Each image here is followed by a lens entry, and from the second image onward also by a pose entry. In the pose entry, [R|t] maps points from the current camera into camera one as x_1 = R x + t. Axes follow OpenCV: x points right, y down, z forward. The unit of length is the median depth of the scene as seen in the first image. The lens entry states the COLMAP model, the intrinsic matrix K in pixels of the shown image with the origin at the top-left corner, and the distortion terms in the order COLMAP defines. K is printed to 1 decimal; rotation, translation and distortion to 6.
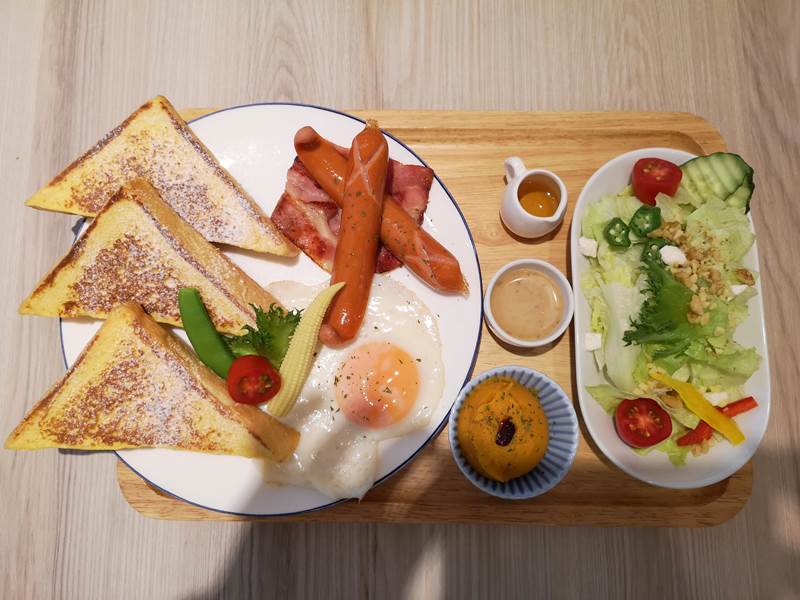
lens RADIAL K [[627.9, 0, 400.0], [0, 627.9, 300.0], [0, 0, 1]] dist [-0.001560, -0.008739]
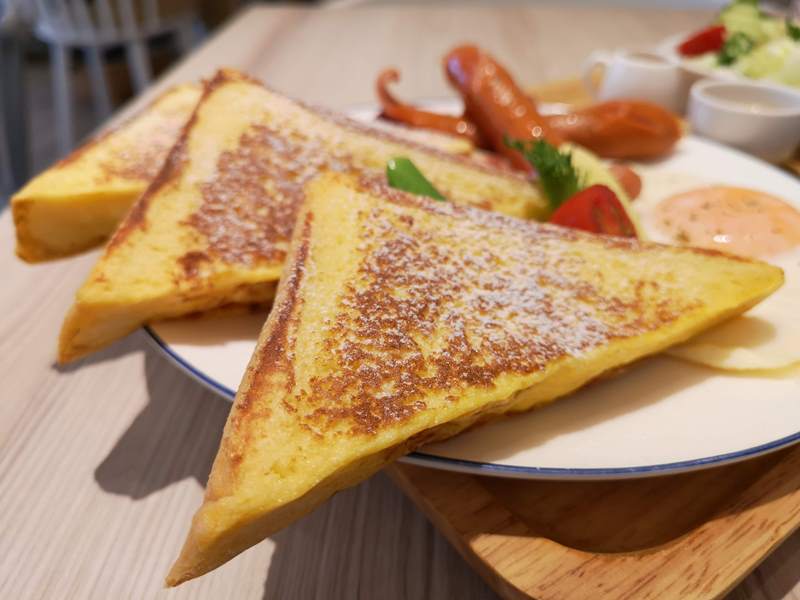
lens RADIAL K [[627.9, 0, 400.0], [0, 627.9, 300.0], [0, 0, 1]] dist [-0.001560, -0.008739]
pose [[0.816606, -0.345704, 0.462216, -0.644057], [0.569978, 0.609225, -0.551334, 0.363586], [-0.090995, 0.713676, 0.694541, 0.727708]]
